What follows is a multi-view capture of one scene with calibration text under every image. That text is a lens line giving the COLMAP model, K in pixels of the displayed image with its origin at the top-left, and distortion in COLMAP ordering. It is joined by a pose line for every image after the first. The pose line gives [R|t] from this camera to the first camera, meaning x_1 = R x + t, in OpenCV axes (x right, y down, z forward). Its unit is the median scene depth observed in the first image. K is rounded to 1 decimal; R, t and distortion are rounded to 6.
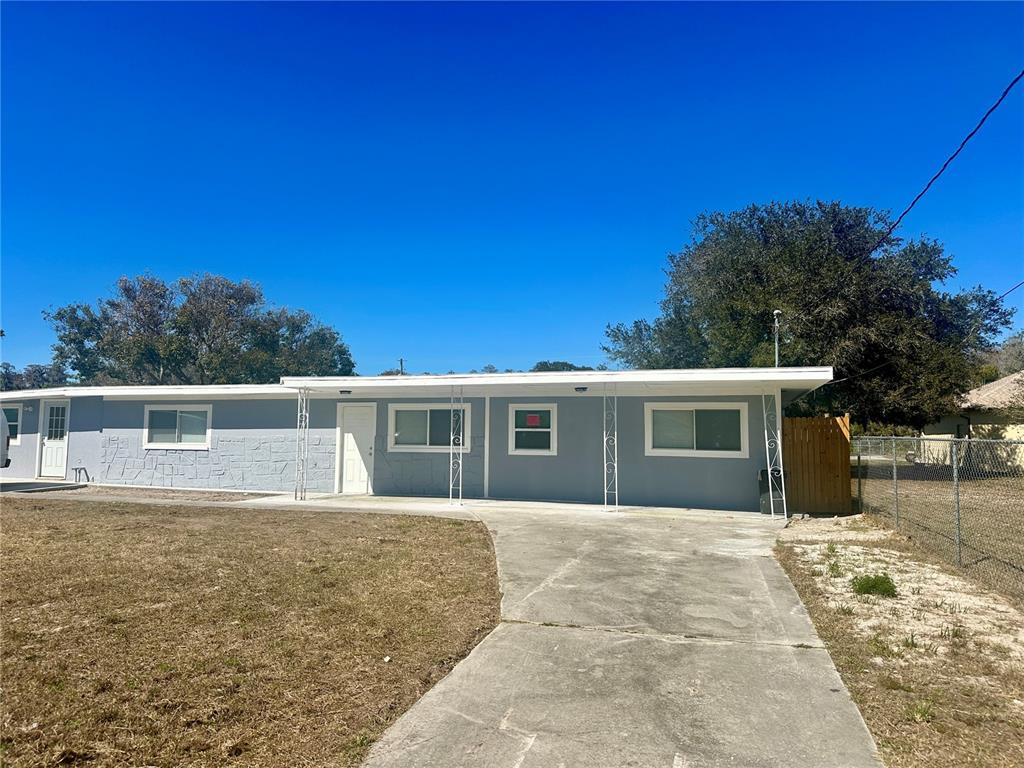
lens RADIAL K [[722.5, 0, 518.9], [0, 722.5, 385.8], [0, 0, 1]] dist [0.156156, -0.250774]
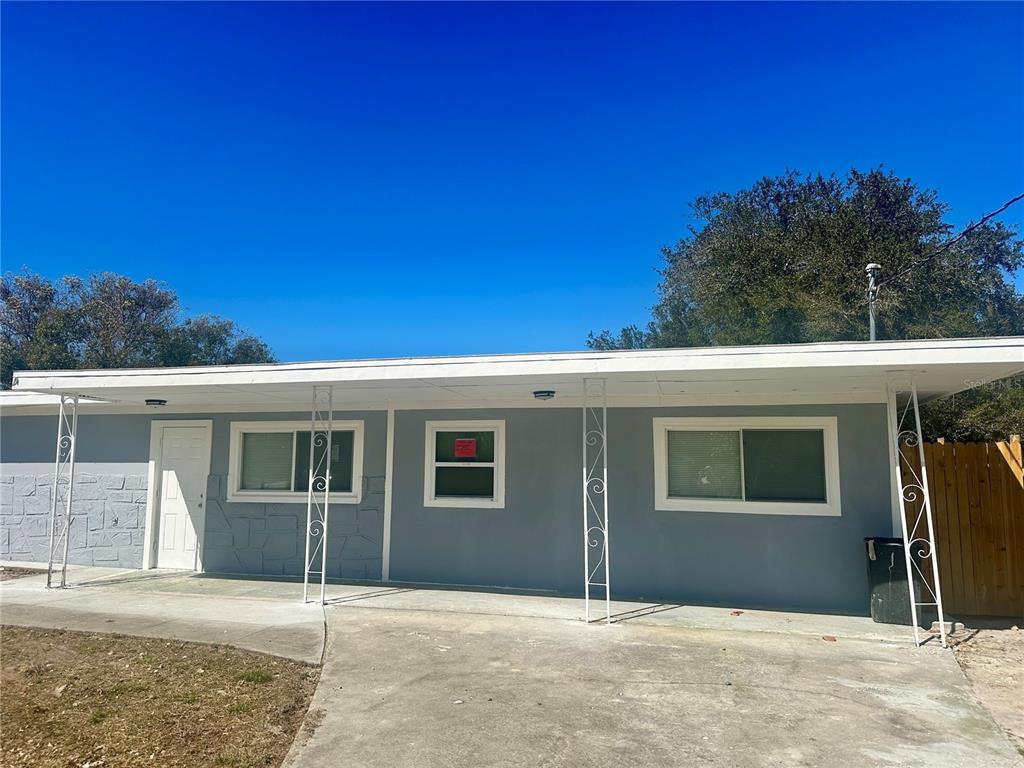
lens RADIAL K [[722.5, 0, 518.9], [0, 722.5, 385.8], [0, 0, 1]] dist [0.156156, -0.250774]
pose [[0.999710, 0.002107, 0.023979, 0.048297], [-0.001095, 0.999111, -0.042137, 0.020923], [-0.024047, 0.042098, 0.998824, 0.394018]]
